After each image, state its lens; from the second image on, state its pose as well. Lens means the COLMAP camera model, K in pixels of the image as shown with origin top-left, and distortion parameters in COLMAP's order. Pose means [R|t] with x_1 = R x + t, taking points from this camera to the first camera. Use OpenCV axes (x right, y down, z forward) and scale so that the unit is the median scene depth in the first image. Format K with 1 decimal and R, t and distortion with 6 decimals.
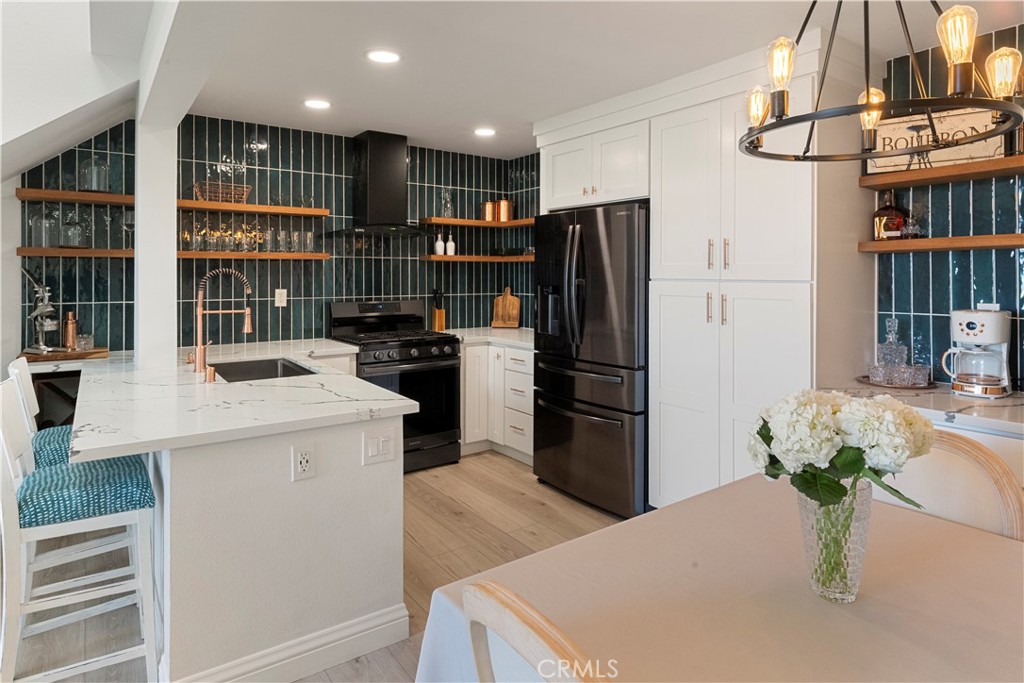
lens RADIAL K [[589.3, 0, 516.0], [0, 589.3, 273.4], [0, 0, 1]] dist [-0.008113, 0.005423]
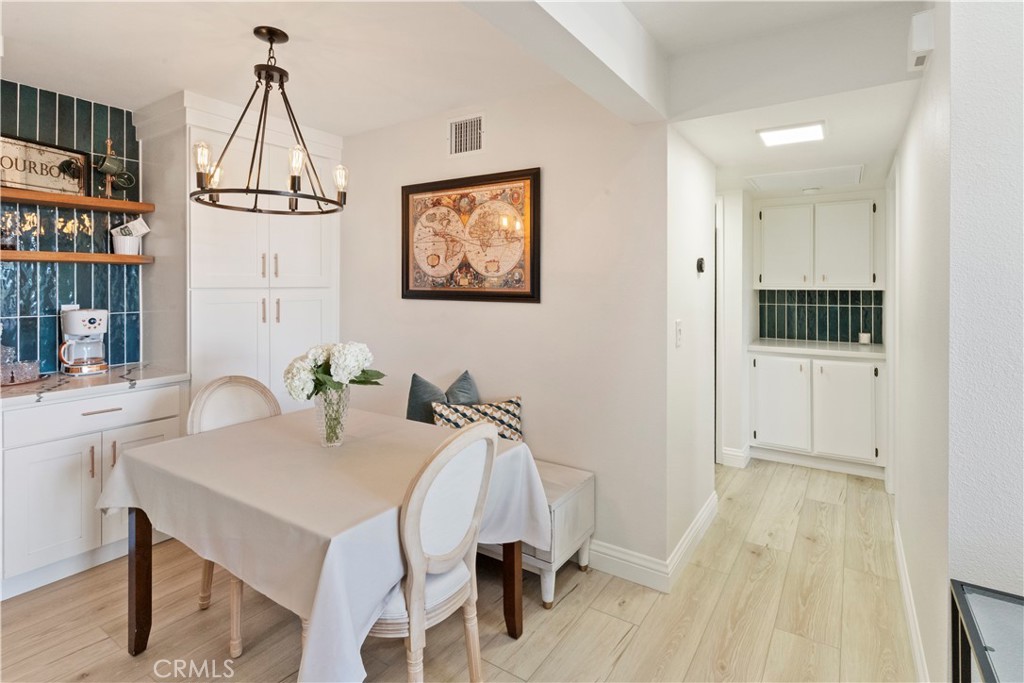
lens RADIAL K [[487.9, 0, 500.9], [0, 487.9, 287.7], [0, 0, 1]] dist [0.001045, -0.003949]
pose [[-0.352271, -0.001632, 0.935897, -0.343753], [-0.006211, 0.999981, -0.000594, 0.005369], [-0.935877, -0.006022, -0.352274, 0.311634]]
